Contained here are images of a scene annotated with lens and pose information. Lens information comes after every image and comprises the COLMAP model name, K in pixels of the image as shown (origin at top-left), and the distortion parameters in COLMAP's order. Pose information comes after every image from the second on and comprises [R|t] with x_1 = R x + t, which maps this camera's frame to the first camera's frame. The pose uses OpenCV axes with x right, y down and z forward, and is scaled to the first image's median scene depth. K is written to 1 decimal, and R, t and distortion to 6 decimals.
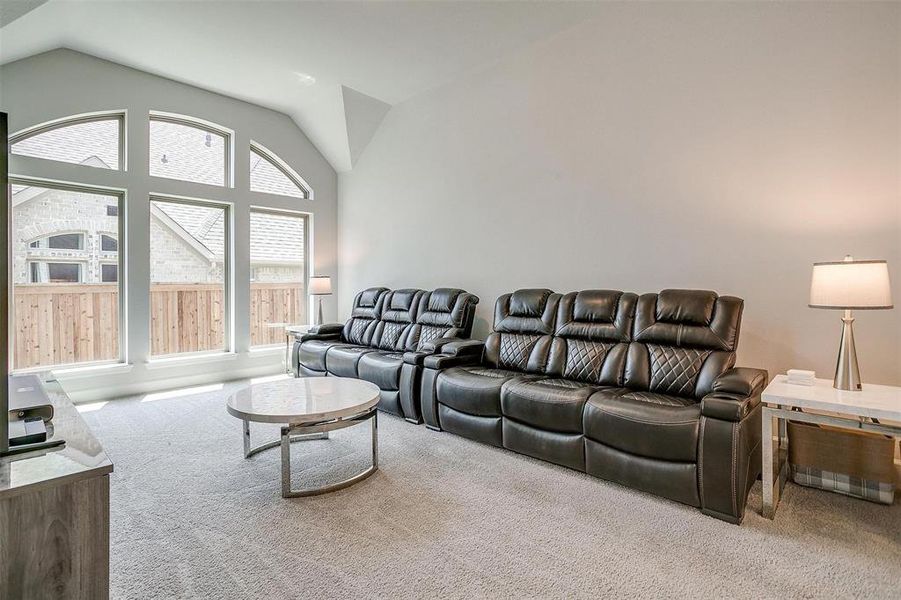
lens RADIAL K [[438.1, 0, 430.7], [0, 438.1, 290.1], [0, 0, 1]] dist [-0.058149, 0.040911]
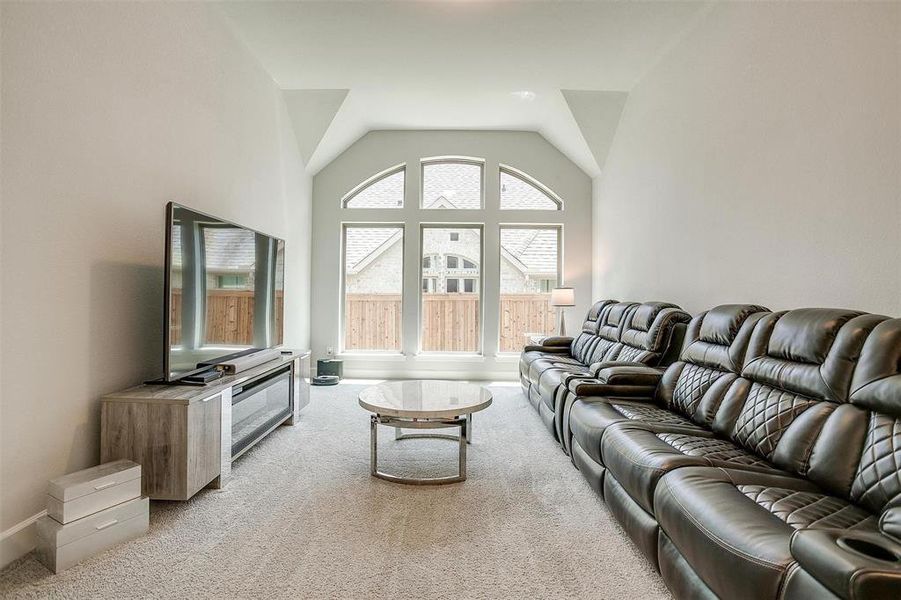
lens RADIAL K [[438.2, 0, 446.3], [0, 438.2, 294.4], [0, 0, 1]] dist [-0.039216, 0.000486]
pose [[0.687803, 0.007427, -0.725859, 0.312901], [-0.019940, 0.999764, -0.008666, -0.003036], [0.725623, 0.020434, 0.687789, 0.152648]]
